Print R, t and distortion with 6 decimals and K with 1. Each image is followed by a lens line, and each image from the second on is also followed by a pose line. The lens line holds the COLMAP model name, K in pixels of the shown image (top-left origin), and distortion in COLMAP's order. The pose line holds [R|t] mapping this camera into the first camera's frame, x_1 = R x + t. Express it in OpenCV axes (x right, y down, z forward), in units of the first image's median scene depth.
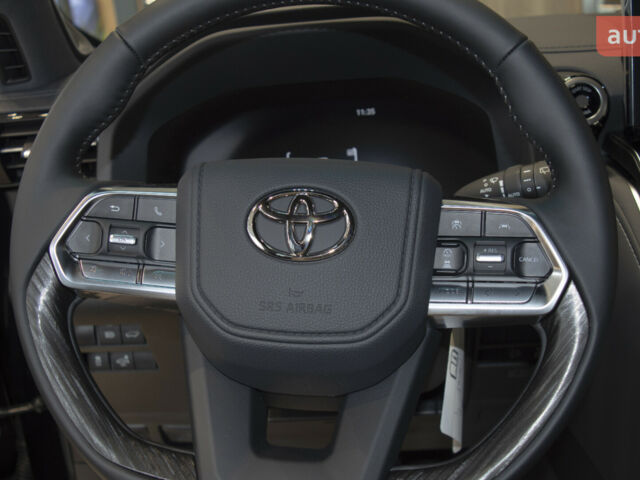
lens RADIAL K [[608.9, 0, 320.0], [0, 608.9, 240.0], [0, 0, 1]] dist [-0.060939, -0.000430]
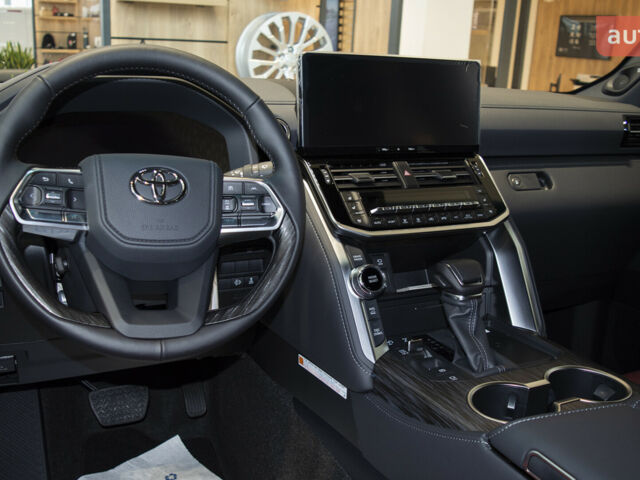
lens RADIAL K [[608.9, 0, 320.0], [0, 608.9, 240.0], [0, 0, 1]] dist [-0.060939, -0.000430]
pose [[0.870899, -0.036845, 0.490079, -0.515723], [0.055418, 0.998188, -0.023437, 0.210256], [-0.488327, 0.047570, 0.871363, -0.896088]]
